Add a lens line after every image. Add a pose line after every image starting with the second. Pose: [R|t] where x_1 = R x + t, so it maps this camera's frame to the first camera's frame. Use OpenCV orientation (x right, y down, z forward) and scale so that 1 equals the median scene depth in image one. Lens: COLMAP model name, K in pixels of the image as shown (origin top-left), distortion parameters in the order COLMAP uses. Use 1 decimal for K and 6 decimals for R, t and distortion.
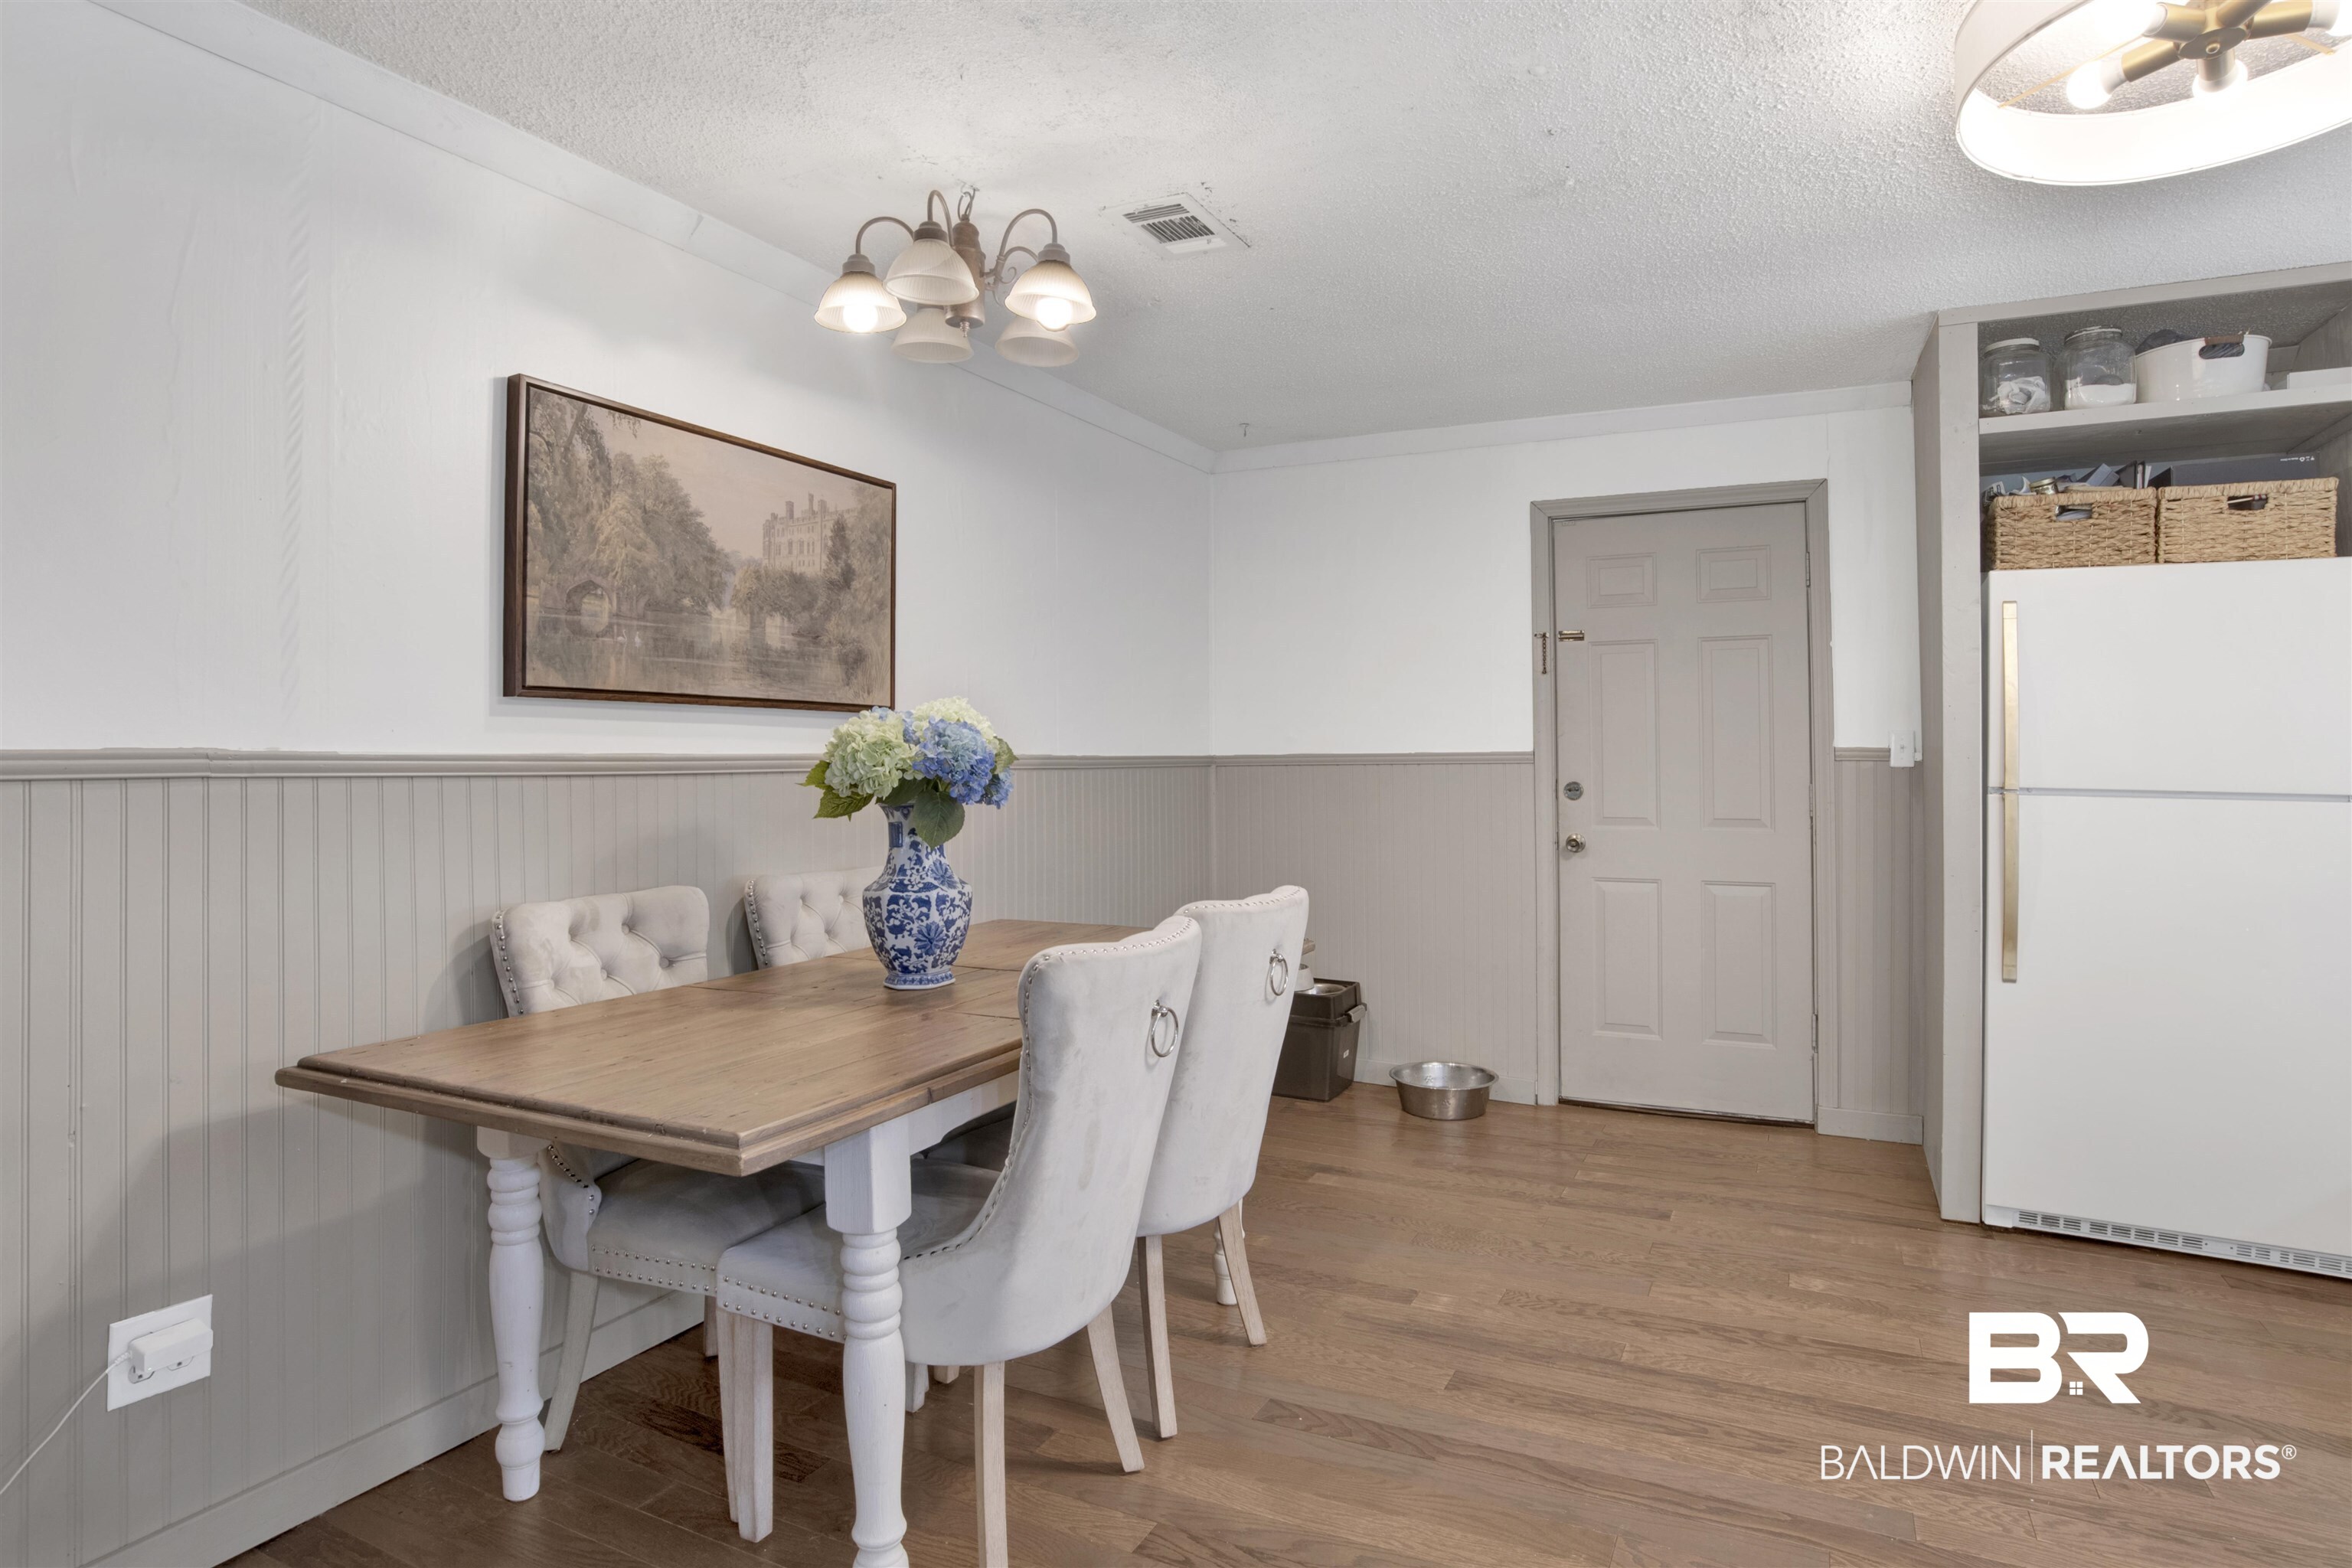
lens RADIAL K [[1277.4, 0, 1126.0], [0, 1277.4, 752.0], [0, 0, 1]] dist [-0.055460, 0.023478]
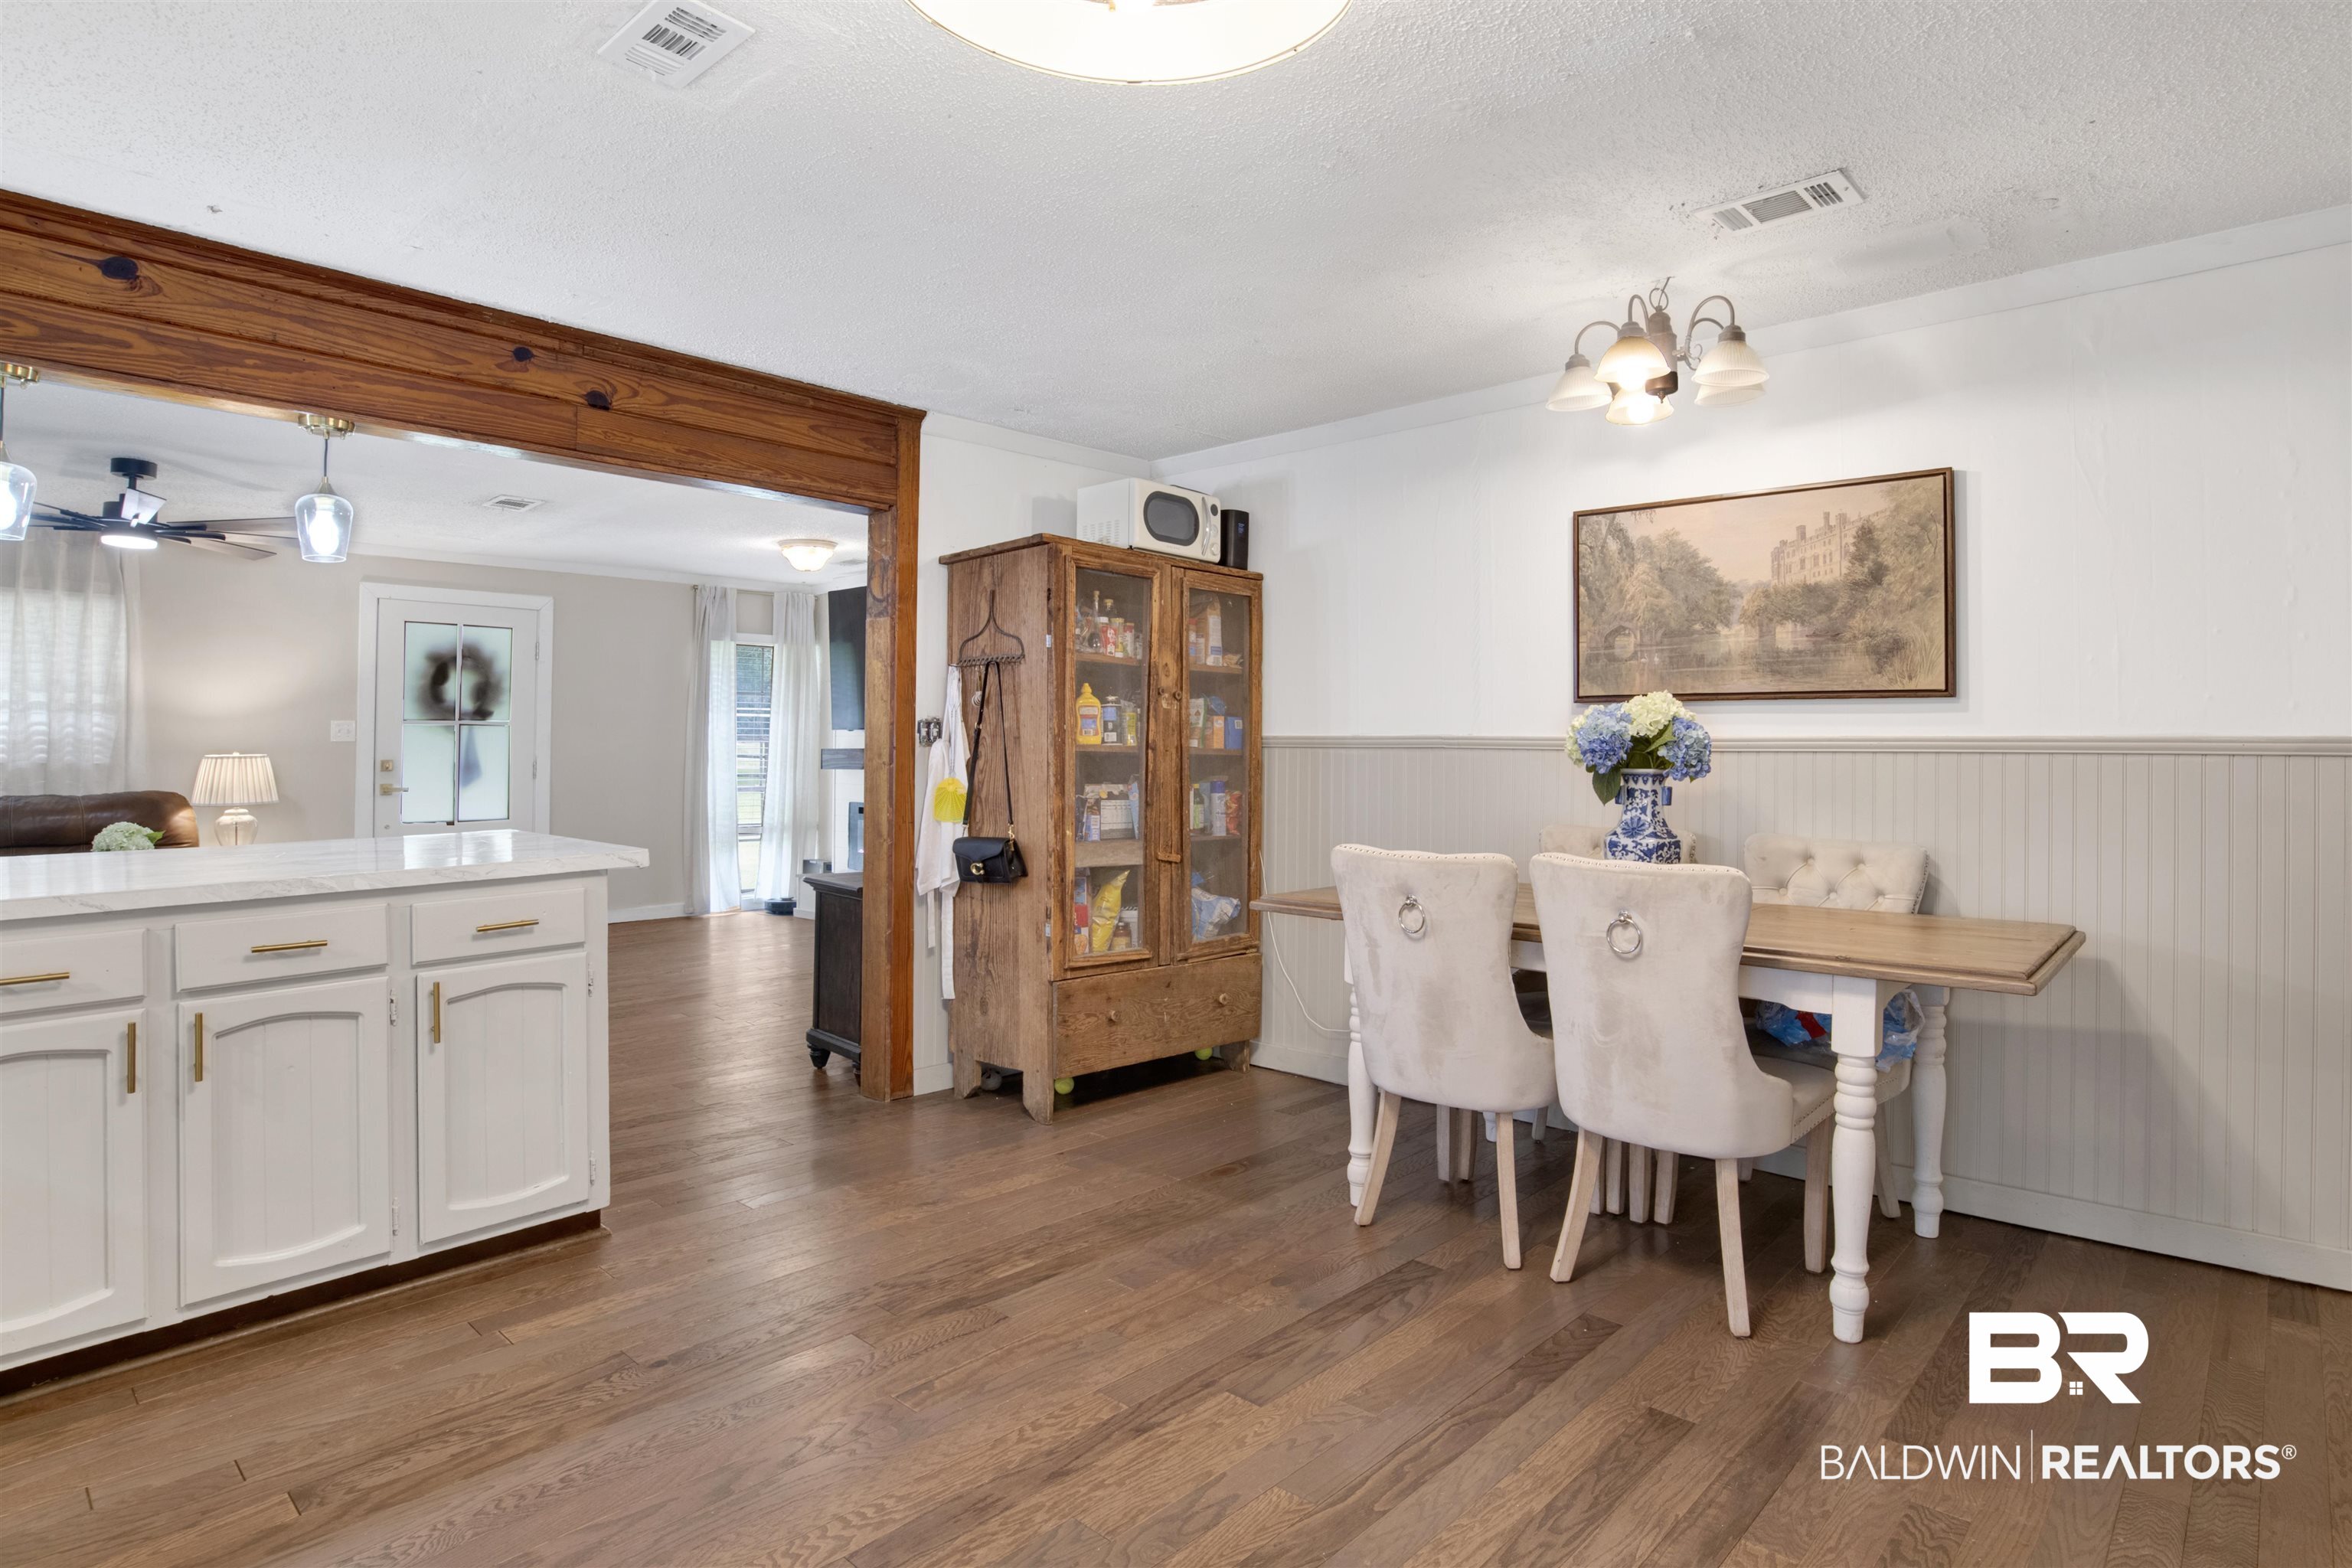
lens RADIAL K [[1277.4, 0, 1210.8], [0, 1277.4, 739.0], [0, 0, 1]] dist [-0.055460, 0.023478]
pose [[-0.238836, 0.006369, -0.971039, 1.100422], [0.008293, 0.999955, 0.004519, -0.006419], [0.971025, -0.006973, -0.238878, 0.796384]]
